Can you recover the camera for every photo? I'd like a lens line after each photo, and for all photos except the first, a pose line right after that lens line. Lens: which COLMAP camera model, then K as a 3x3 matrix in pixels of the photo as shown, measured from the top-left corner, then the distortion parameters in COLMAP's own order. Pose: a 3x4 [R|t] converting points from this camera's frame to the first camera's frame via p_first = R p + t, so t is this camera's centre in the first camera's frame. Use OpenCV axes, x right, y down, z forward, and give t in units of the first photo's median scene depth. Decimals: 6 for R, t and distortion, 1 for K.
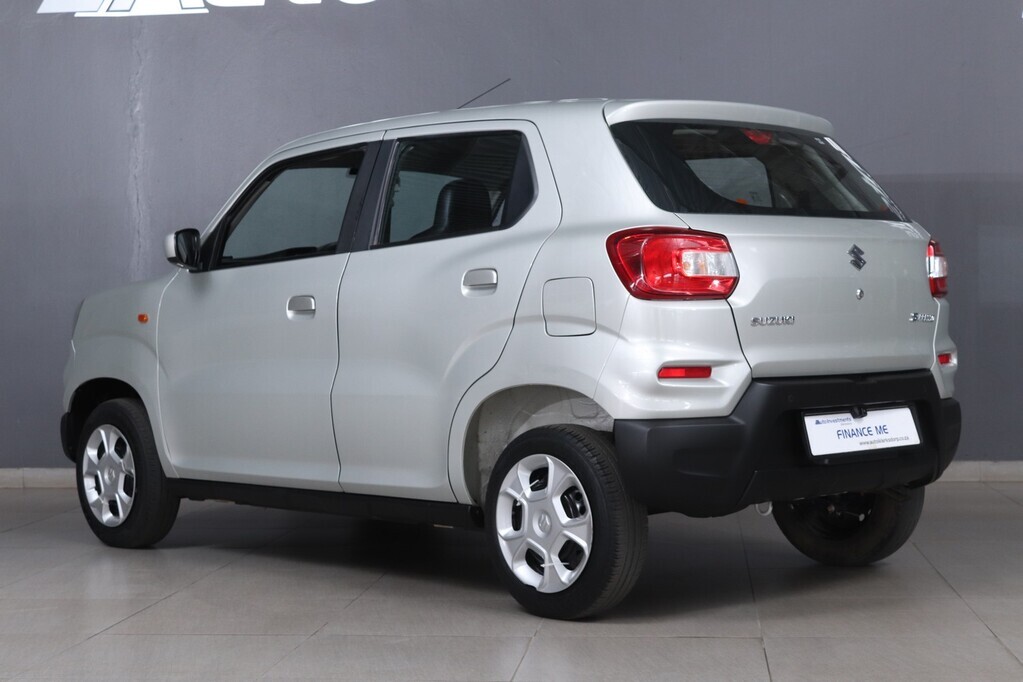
lens RADIAL K [[1753.1, 0, 511.5], [0, 1753.1, 341.0], [0, 0, 1]] dist [0.006155, -0.023923]
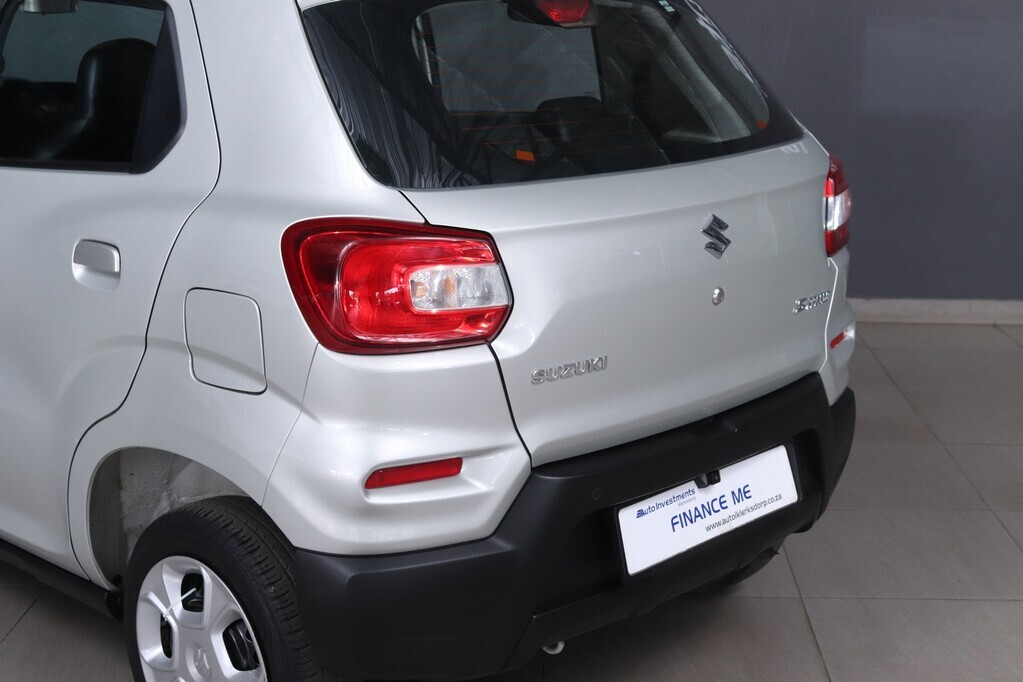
lens RADIAL K [[1557.7, 0, 511.5], [0, 1557.7, 341.0], [0, 0, 1]] dist [-0.025722, -0.024772]
pose [[0.997623, 0.001652, 0.068882, 0.089860], [-0.017310, 0.973658, 0.227357, -0.135234], [-0.066692, -0.228009, 0.971372, 0.475966]]
